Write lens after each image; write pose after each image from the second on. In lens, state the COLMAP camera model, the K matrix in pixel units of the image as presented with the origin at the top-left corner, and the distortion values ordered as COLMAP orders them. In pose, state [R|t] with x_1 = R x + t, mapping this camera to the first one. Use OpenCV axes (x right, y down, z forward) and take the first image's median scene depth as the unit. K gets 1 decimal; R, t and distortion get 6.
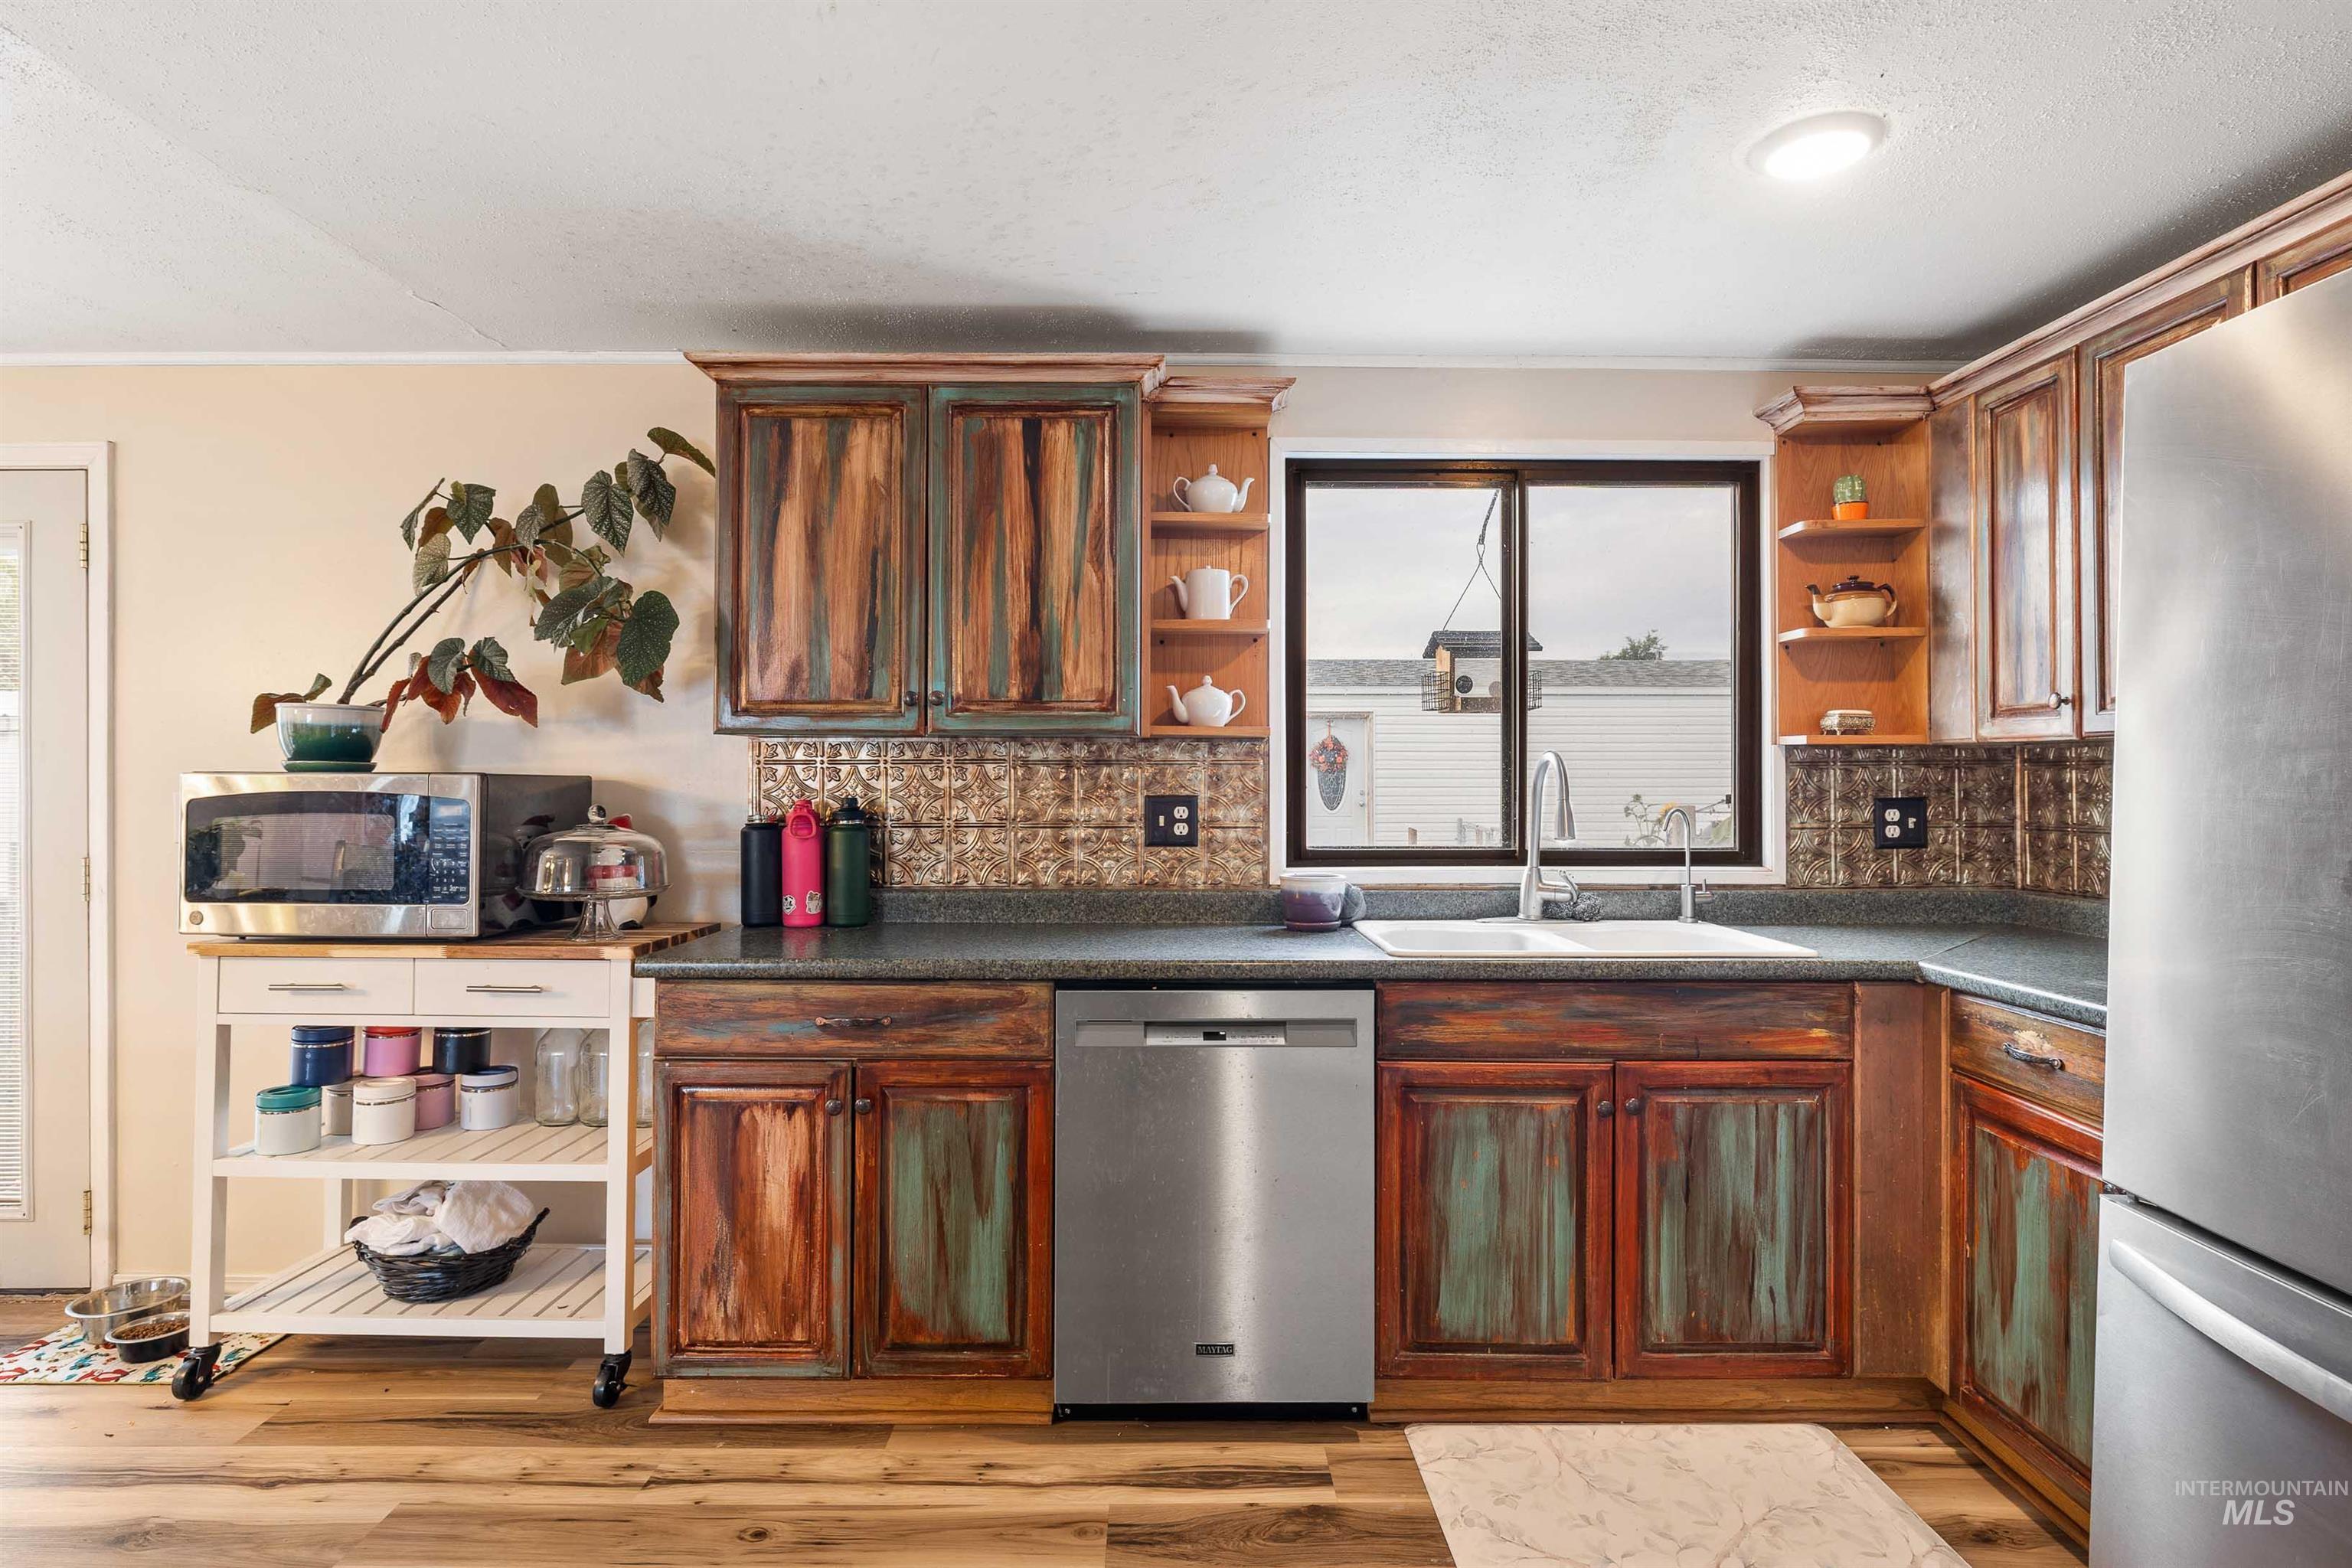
lens RADIAL K [[1241.9, 0, 1171.8], [0, 1241.9, 763.5], [0, 0, 1]] dist [-0.005008, 0.002089]
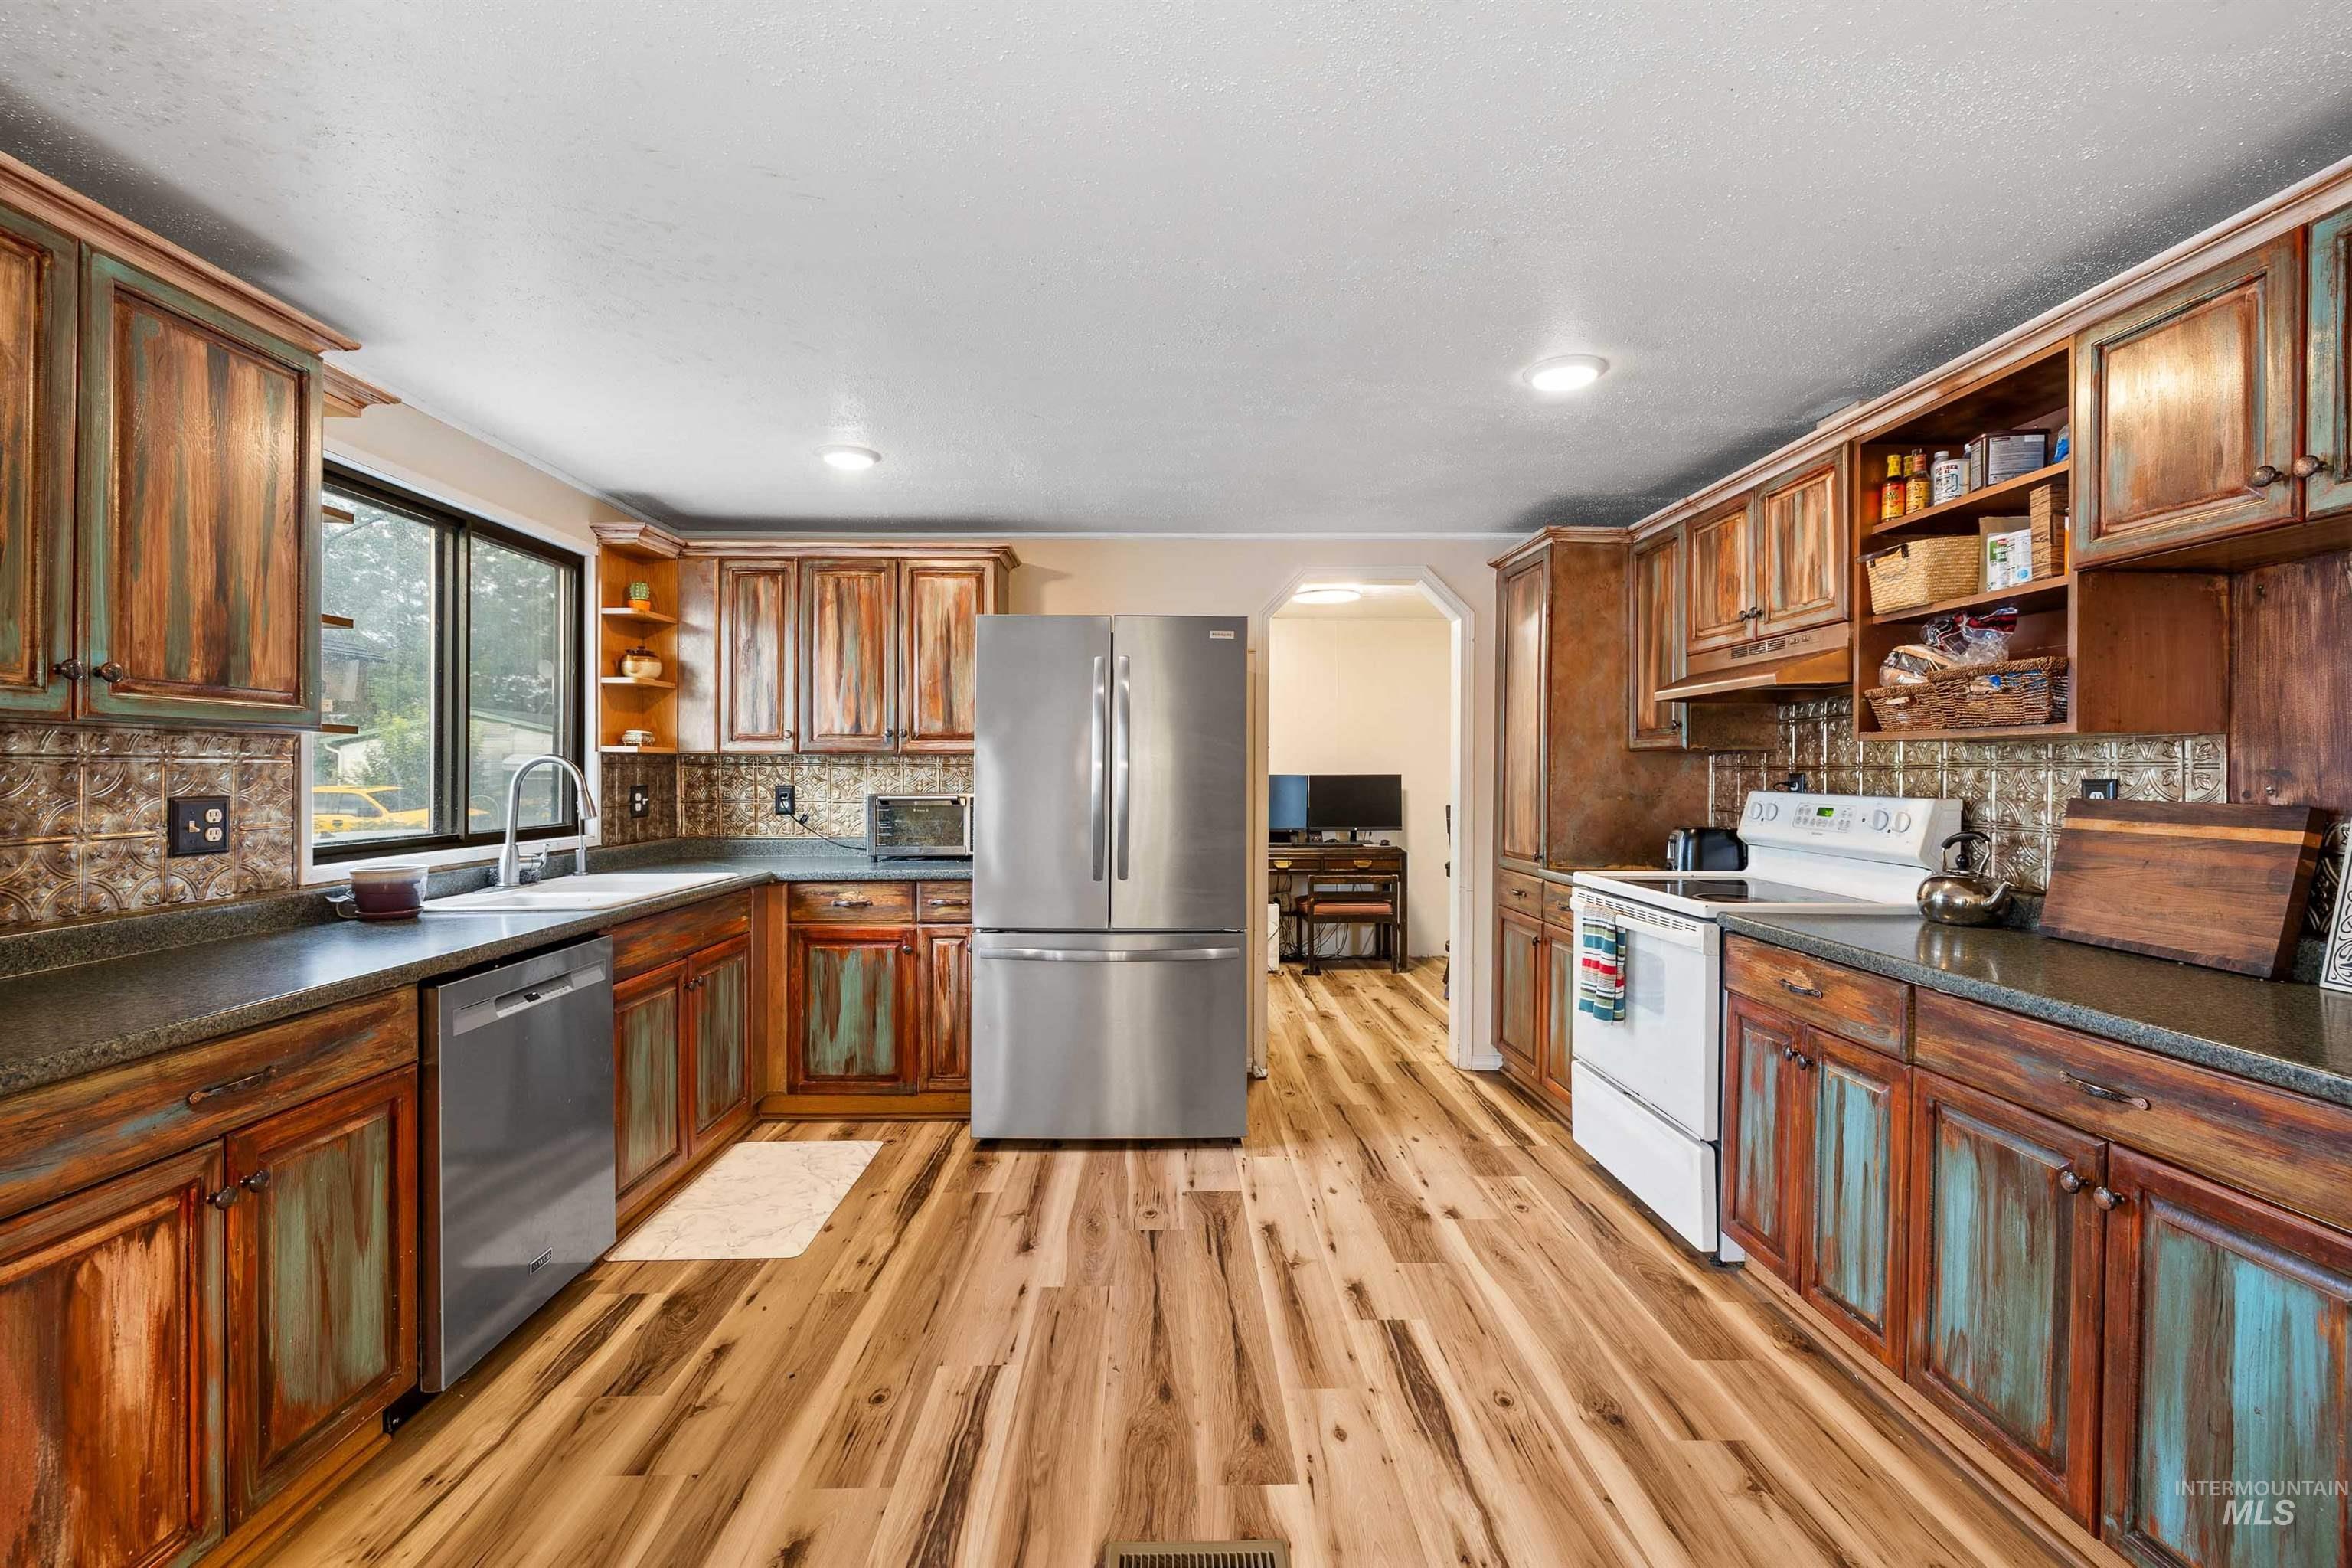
lens RADIAL K [[989.6, 0, 1181.0], [0, 989.6, 775.6], [0, 0, 1]] dist [0.000937, -0.000485]
pose [[-0.014762, -0.005927, 0.999873, -0.814762], [-0.008178, 0.999950, 0.005807, 0.001203], [-0.999858, -0.008091, -0.014809, 0.367185]]
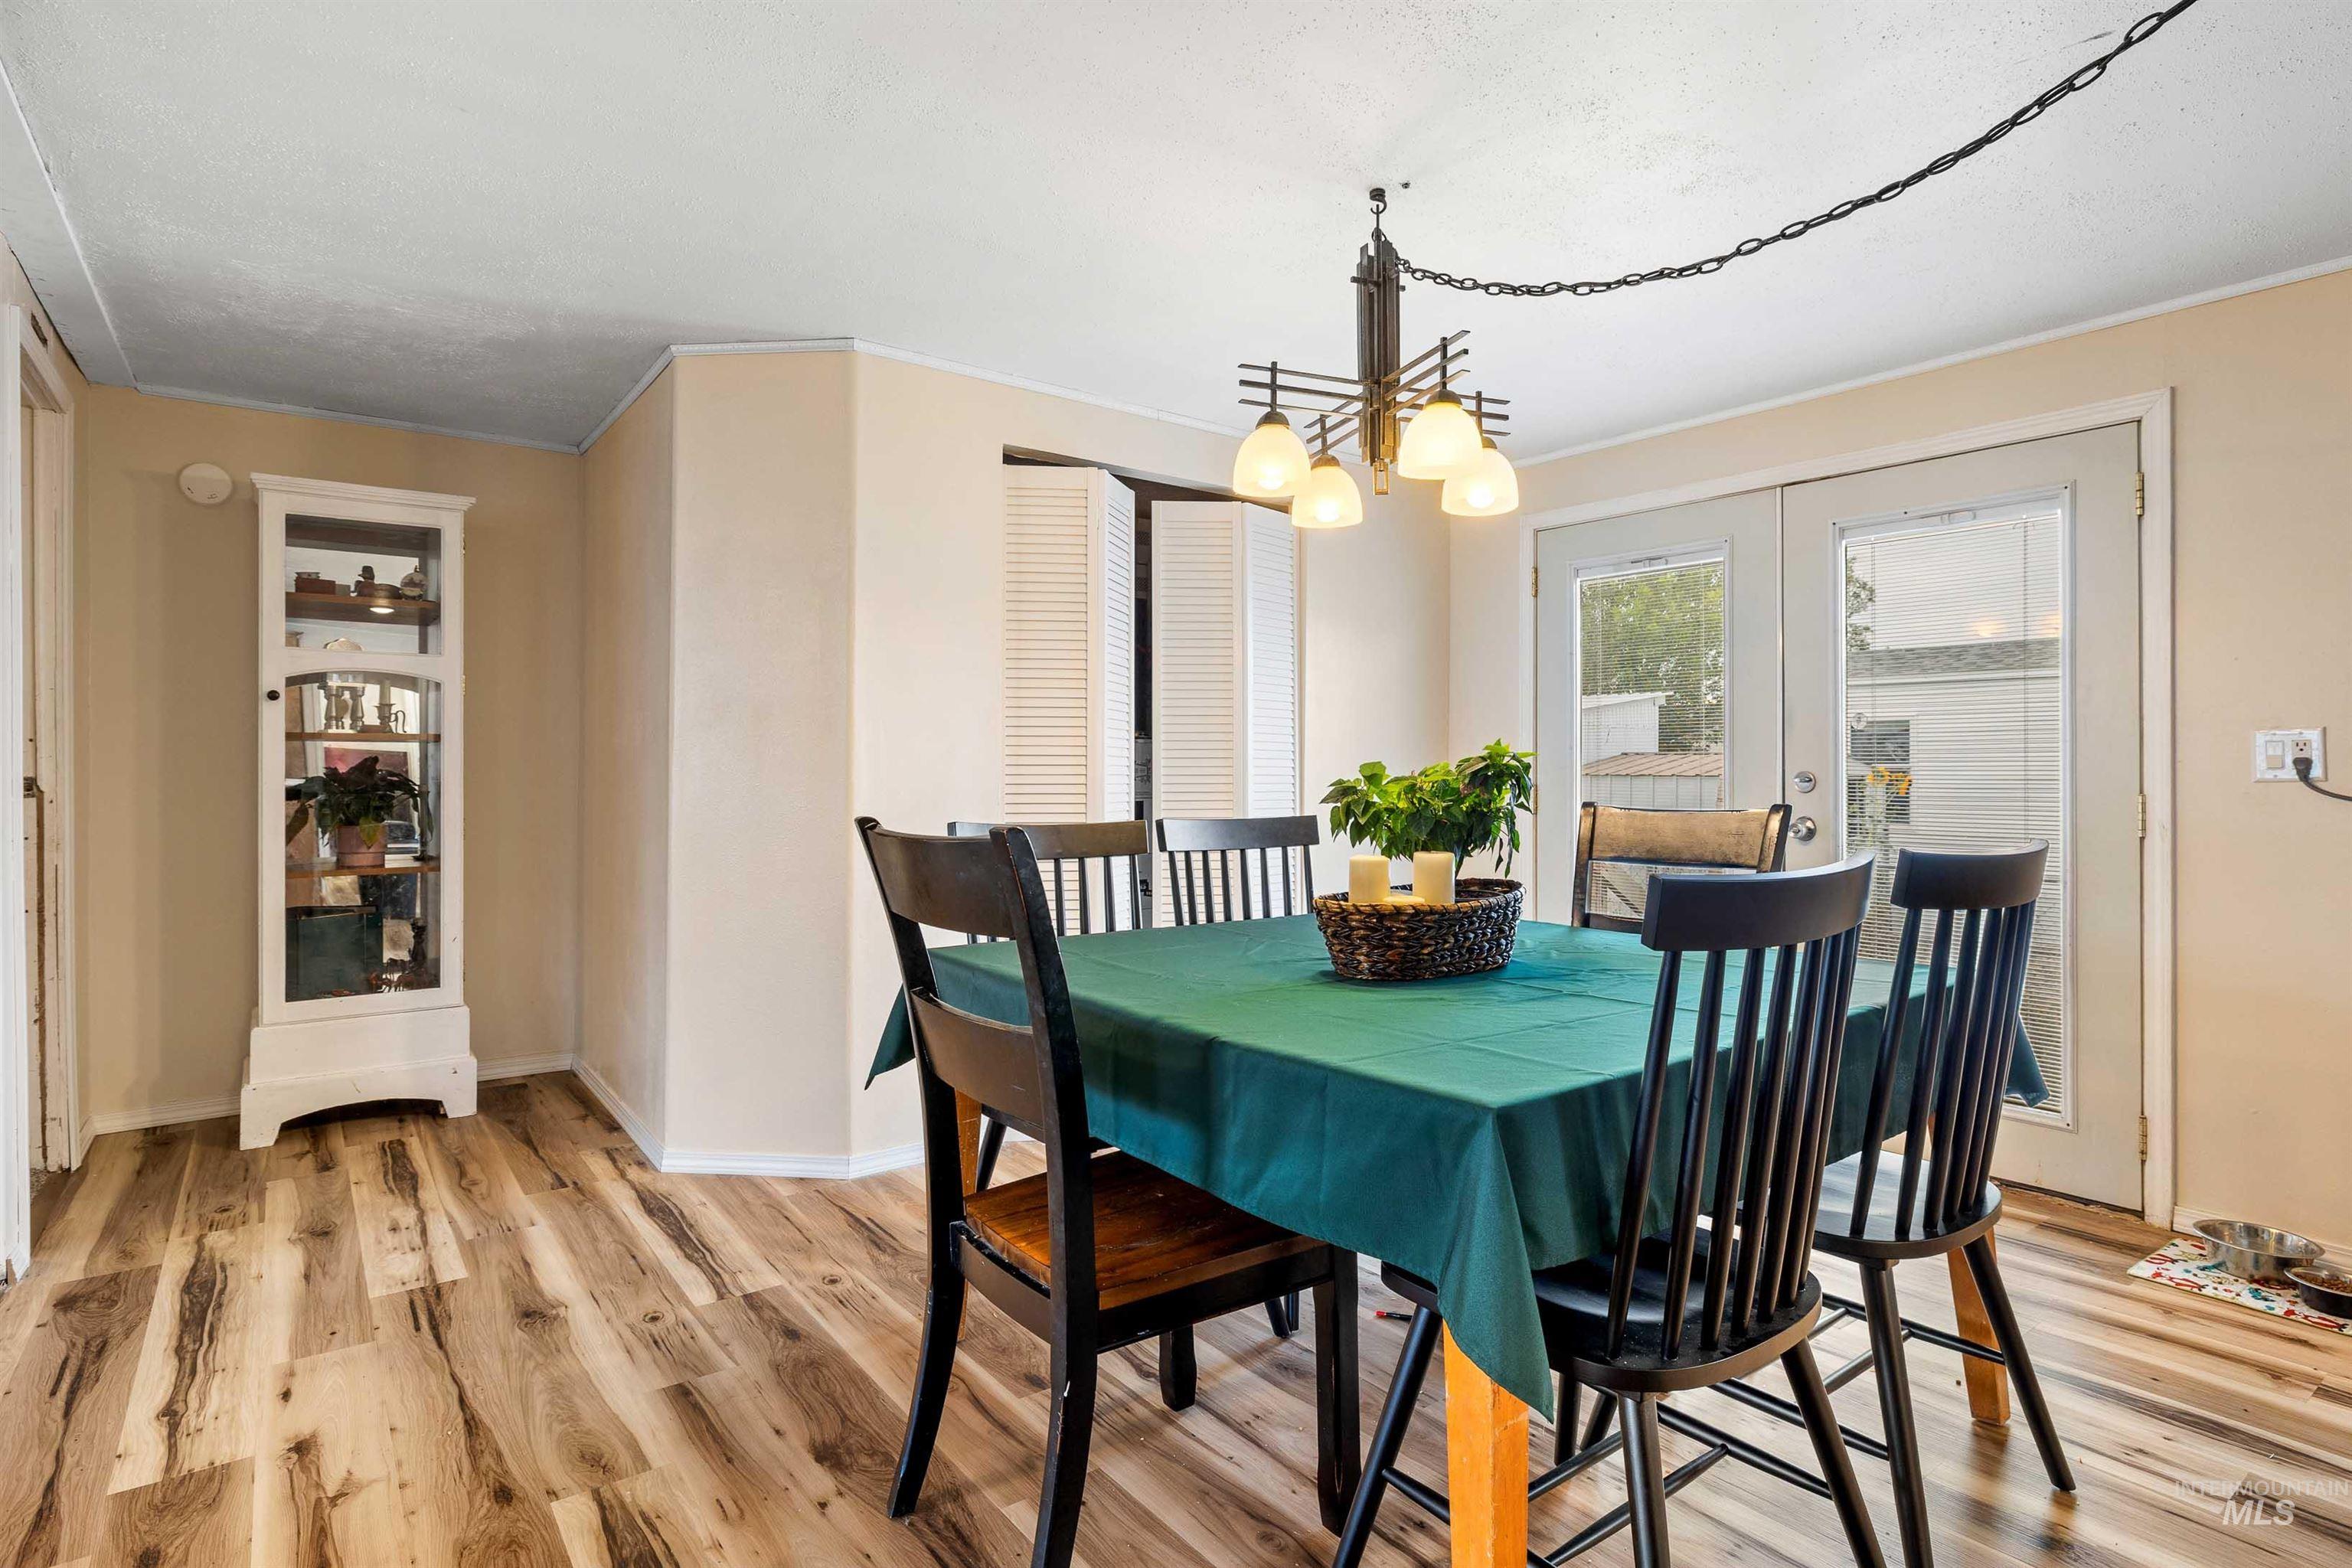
lens RADIAL K [[1182.4, 0, 1168.3], [0, 1182.4, 767.8], [0, 0, 1]] dist [-0.005315, 0.001410]
pose [[0.592426, 0.005456, -0.805606, -0.646229], [-0.002150, 0.999984, 0.005192, 0.057013], [0.805622, -0.001343, 0.592429, -0.270778]]
